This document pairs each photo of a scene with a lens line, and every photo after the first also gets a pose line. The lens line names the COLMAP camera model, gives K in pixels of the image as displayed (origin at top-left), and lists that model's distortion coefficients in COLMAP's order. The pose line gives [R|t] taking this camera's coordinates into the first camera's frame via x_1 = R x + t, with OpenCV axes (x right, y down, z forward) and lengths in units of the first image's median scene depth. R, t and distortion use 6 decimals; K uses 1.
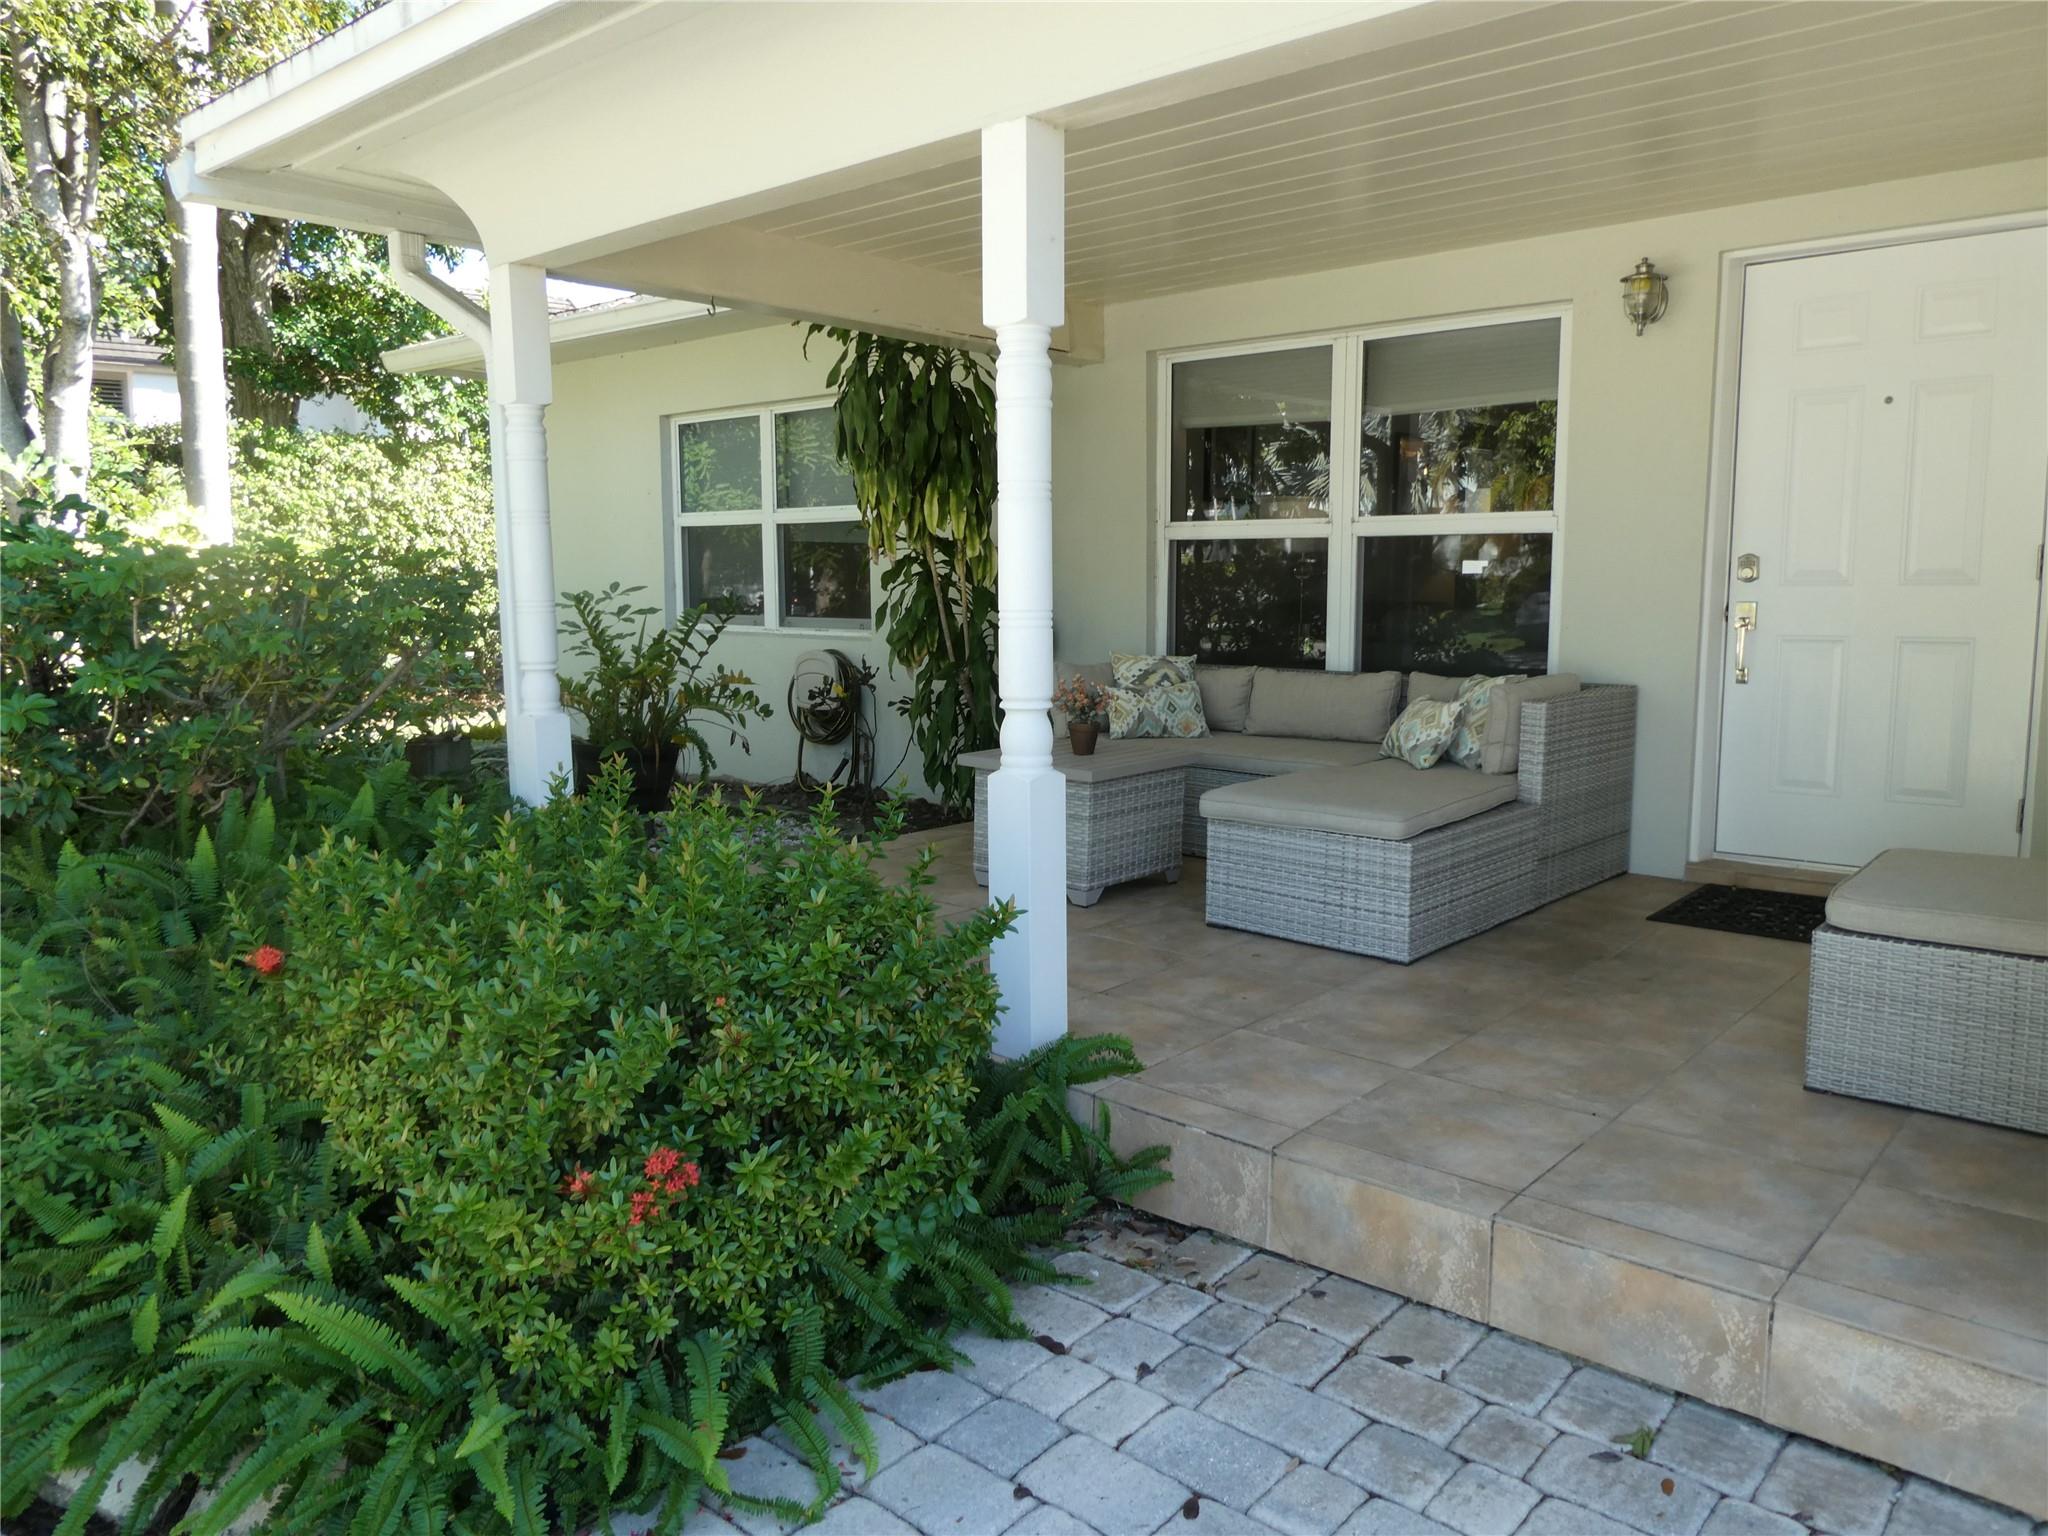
lens RADIAL K [[1464.0, 0, 1054.1], [0, 1464.0, 770.9], [0, 0, 1]] dist [-0.016591, -0.000794]
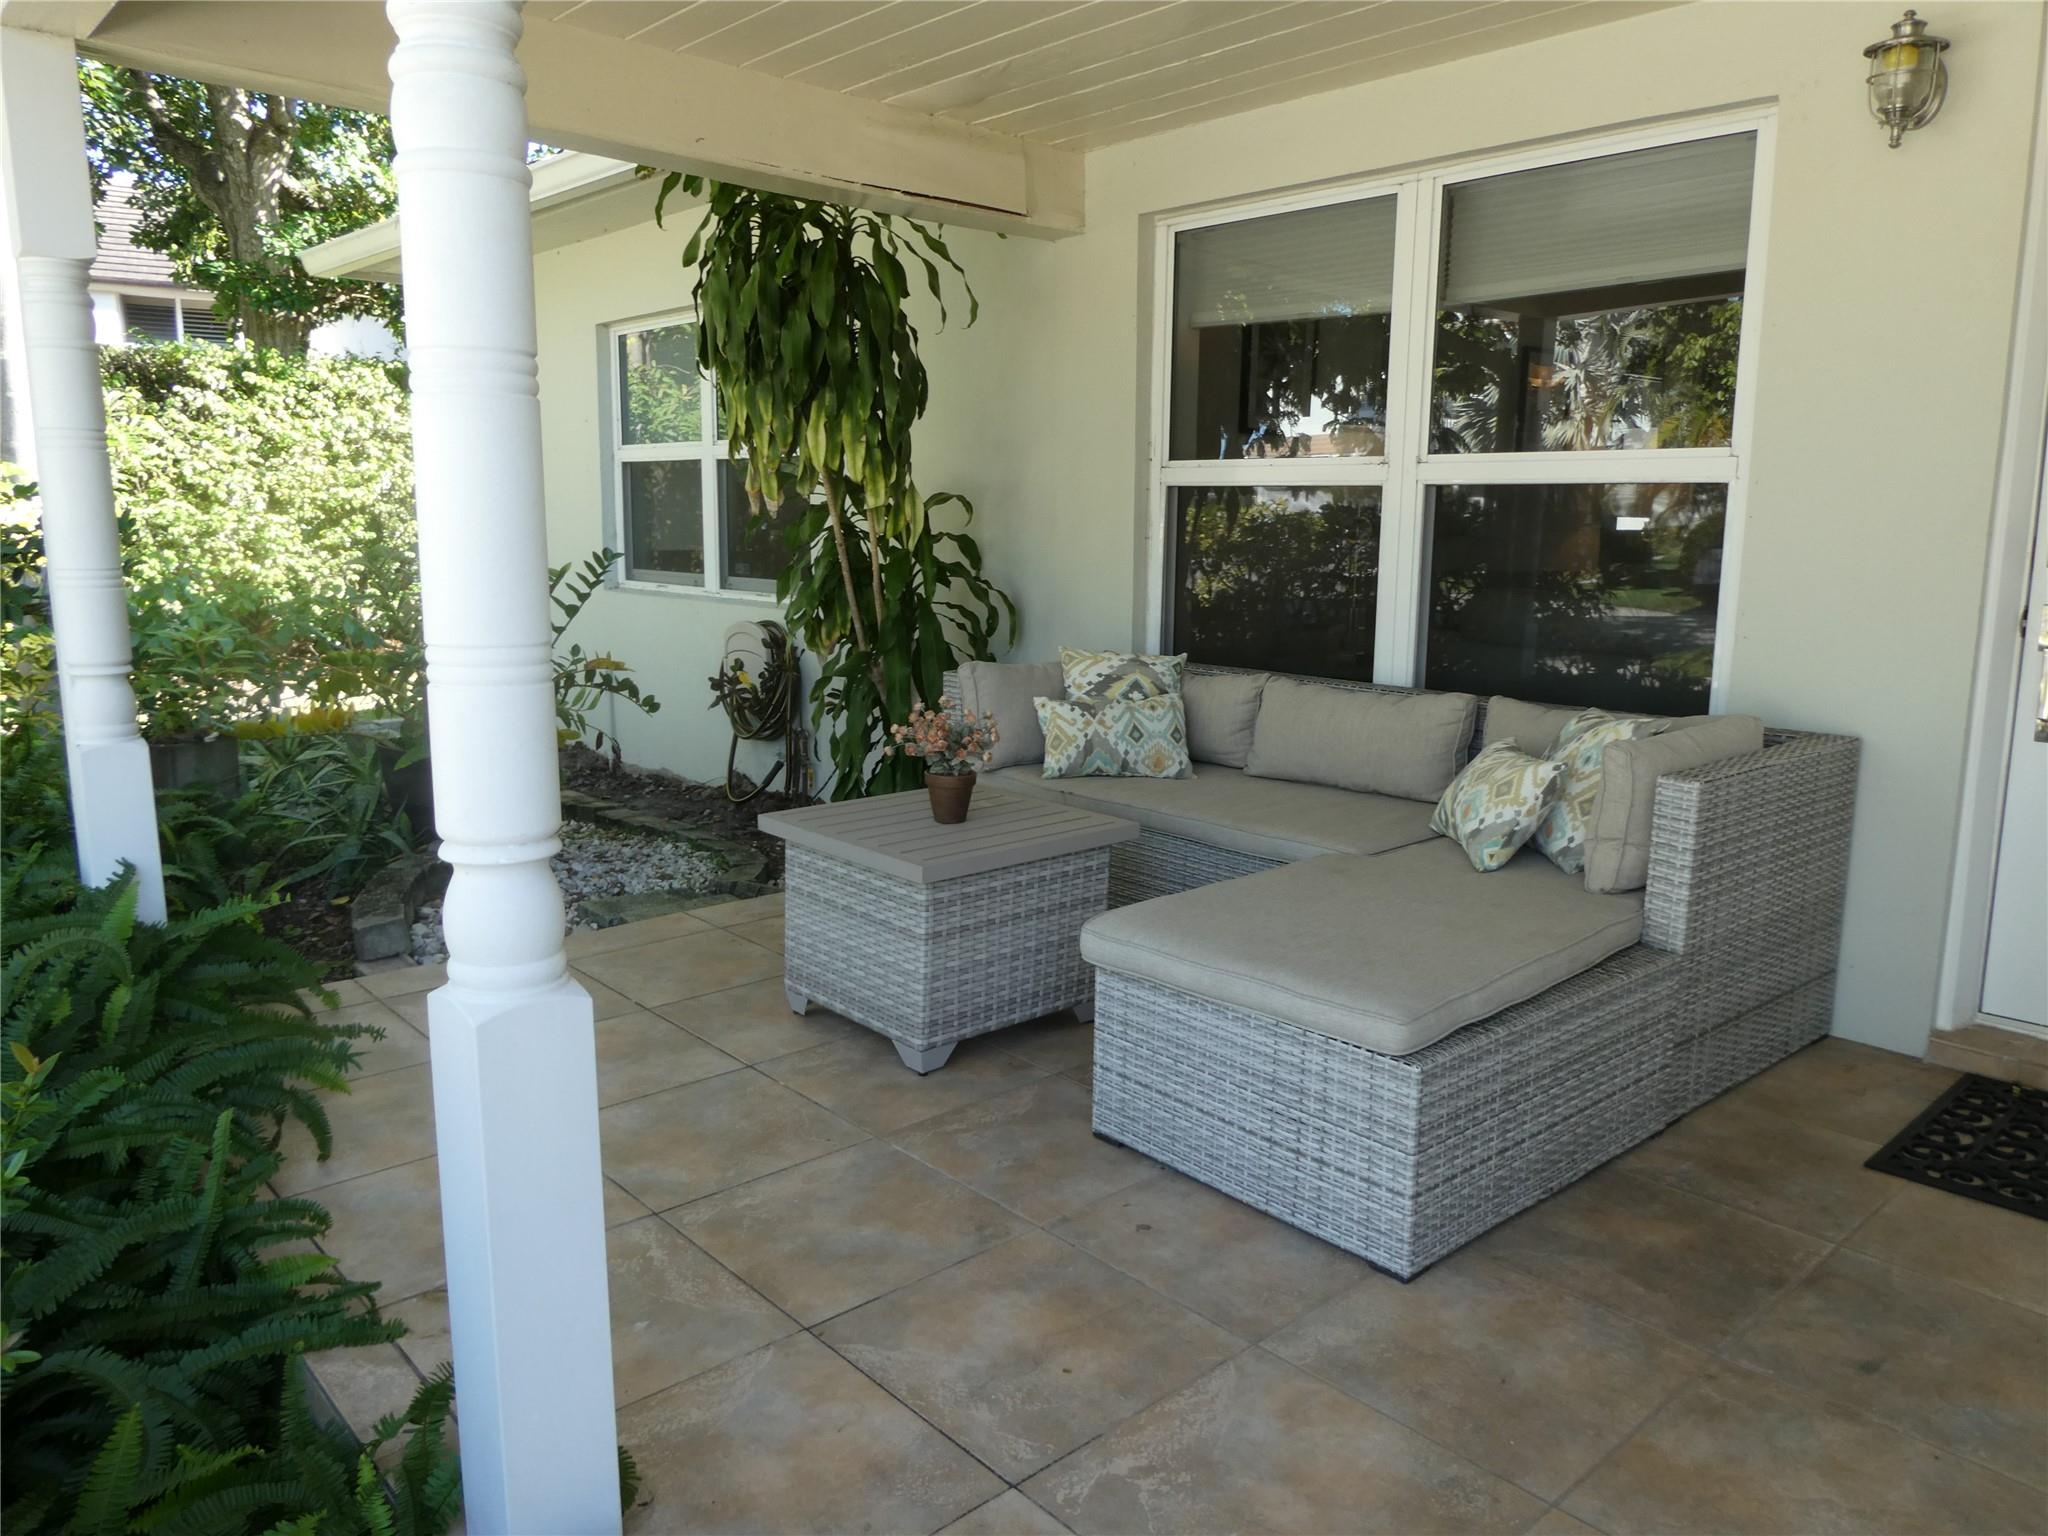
lens RADIAL K [[1464.0, 0, 1054.1], [0, 1464.0, 770.9], [0, 0, 1]] dist [-0.016591, -0.000794]
pose [[0.994329, 0.031121, -0.101692, 0.110950], [-0.027250, 0.998858, 0.039233, -0.050986], [0.102796, -0.036239, 0.994042, 0.314727]]
